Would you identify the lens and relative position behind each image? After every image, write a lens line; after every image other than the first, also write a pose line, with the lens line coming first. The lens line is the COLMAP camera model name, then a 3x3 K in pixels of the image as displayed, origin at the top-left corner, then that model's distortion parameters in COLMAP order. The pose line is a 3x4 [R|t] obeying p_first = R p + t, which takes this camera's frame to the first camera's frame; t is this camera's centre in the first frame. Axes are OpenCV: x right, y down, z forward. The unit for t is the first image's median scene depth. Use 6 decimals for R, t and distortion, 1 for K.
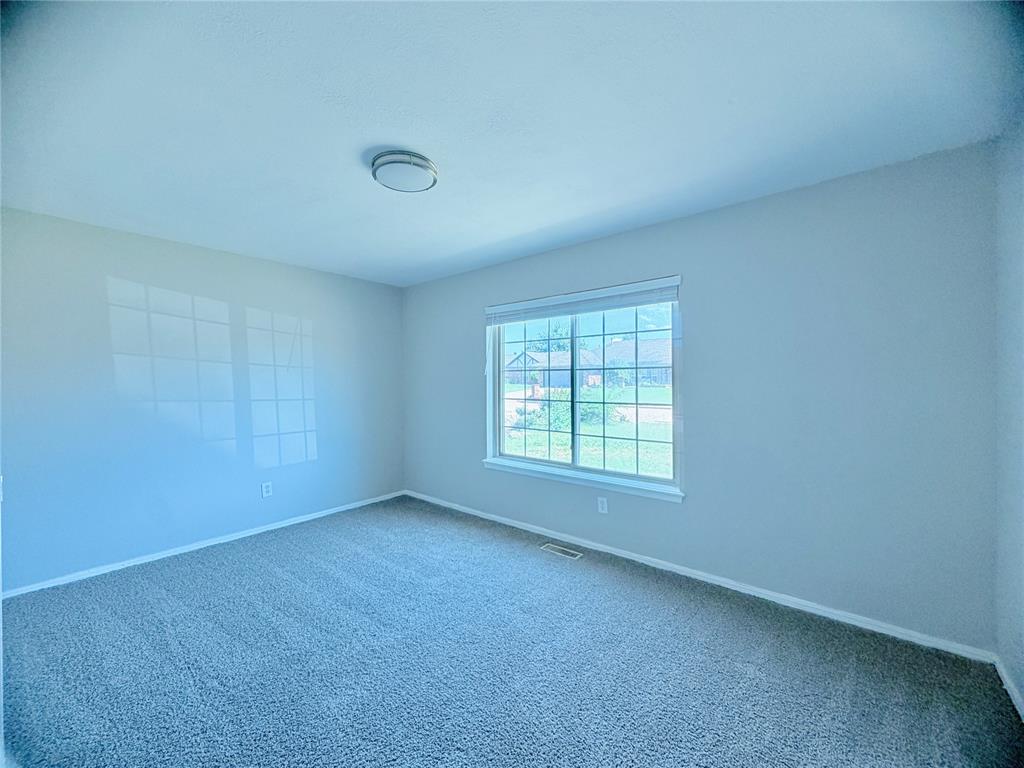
lens RADIAL K [[410.7, 0, 510.9], [0, 410.7, 381.7], [0, 0, 1]] dist [0.002924, -0.000882]
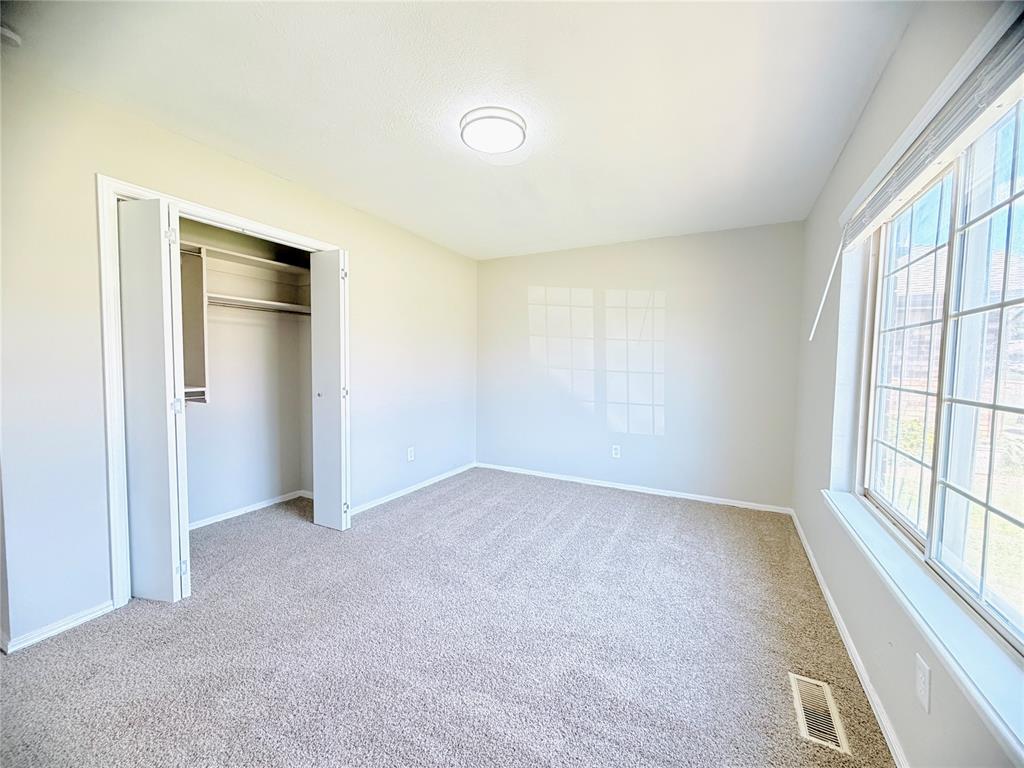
lens RADIAL K [[410.7, 0, 512.0], [0, 410.7, 378.7], [0, 0, 1]] dist [0.002924, -0.000882]
pose [[0.210427, 0.048968, -0.976382, 0.448015], [-0.020598, 0.998745, 0.045650, 0.020375], [0.977393, 0.010506, 0.211171, 0.509511]]
